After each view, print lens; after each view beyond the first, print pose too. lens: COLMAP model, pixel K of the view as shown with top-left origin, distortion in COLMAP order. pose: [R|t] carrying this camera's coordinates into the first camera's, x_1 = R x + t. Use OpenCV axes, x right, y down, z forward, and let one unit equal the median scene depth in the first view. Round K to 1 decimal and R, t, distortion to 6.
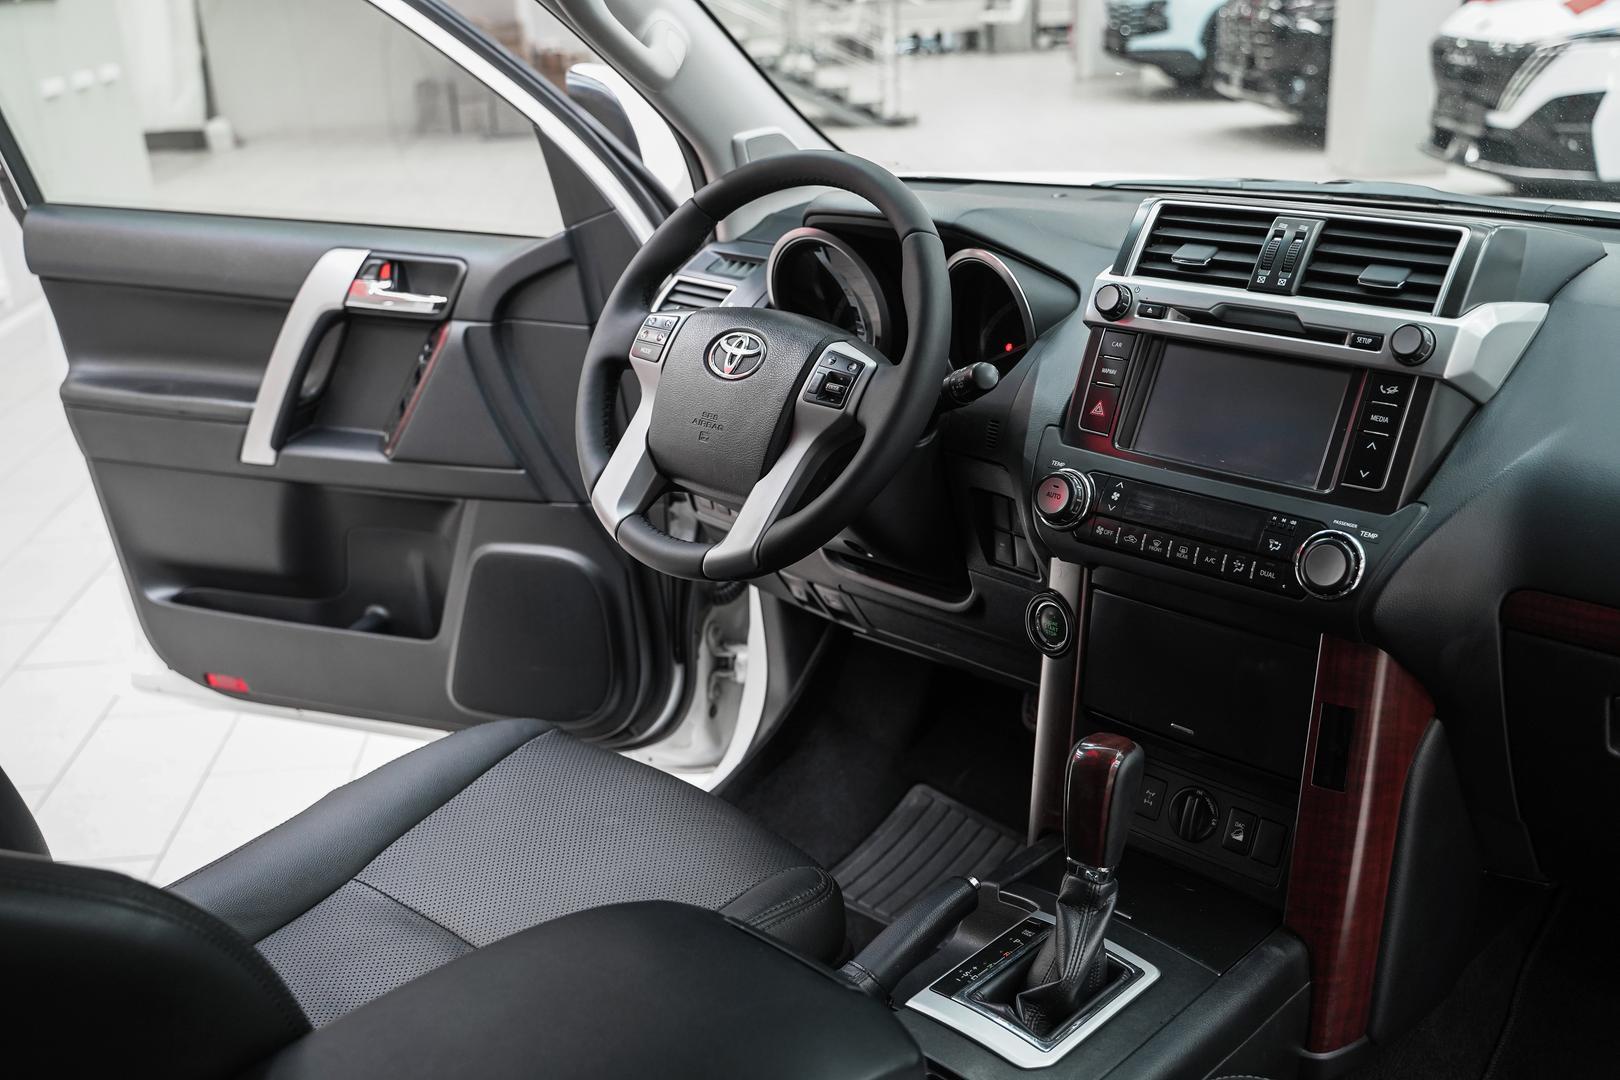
lens RADIAL K [[1592.9, 0, 809.3], [0, 1592.9, 545.2], [0, 0, 1]] dist [-0.005187, 0.000000]
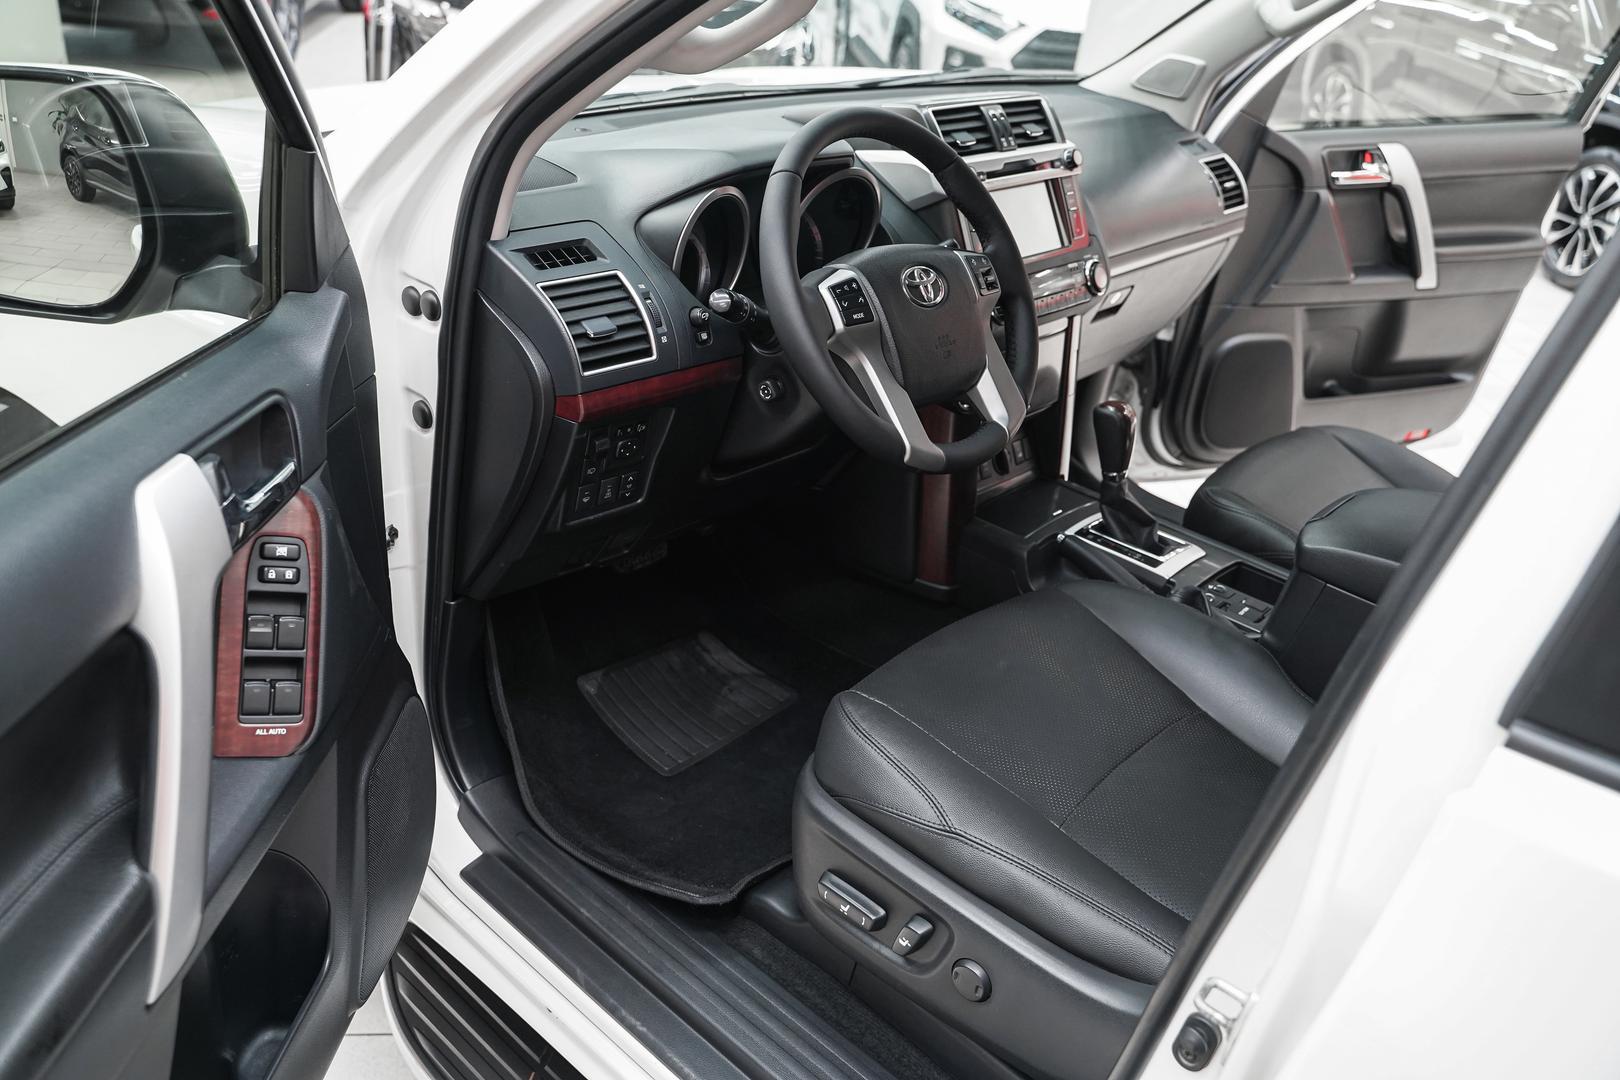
lens RADIAL K [[1289.5, 0, 799.2], [0, 1289.5, 543.6], [0, 0, 1]] dist [-0.011042, 0.002955]
pose [[-0.031751, -0.435409, 0.899673, -1.071301], [0.271431, 0.862543, 0.427019, -0.418371], [-0.961934, 0.257757, 0.090797, 1.115420]]
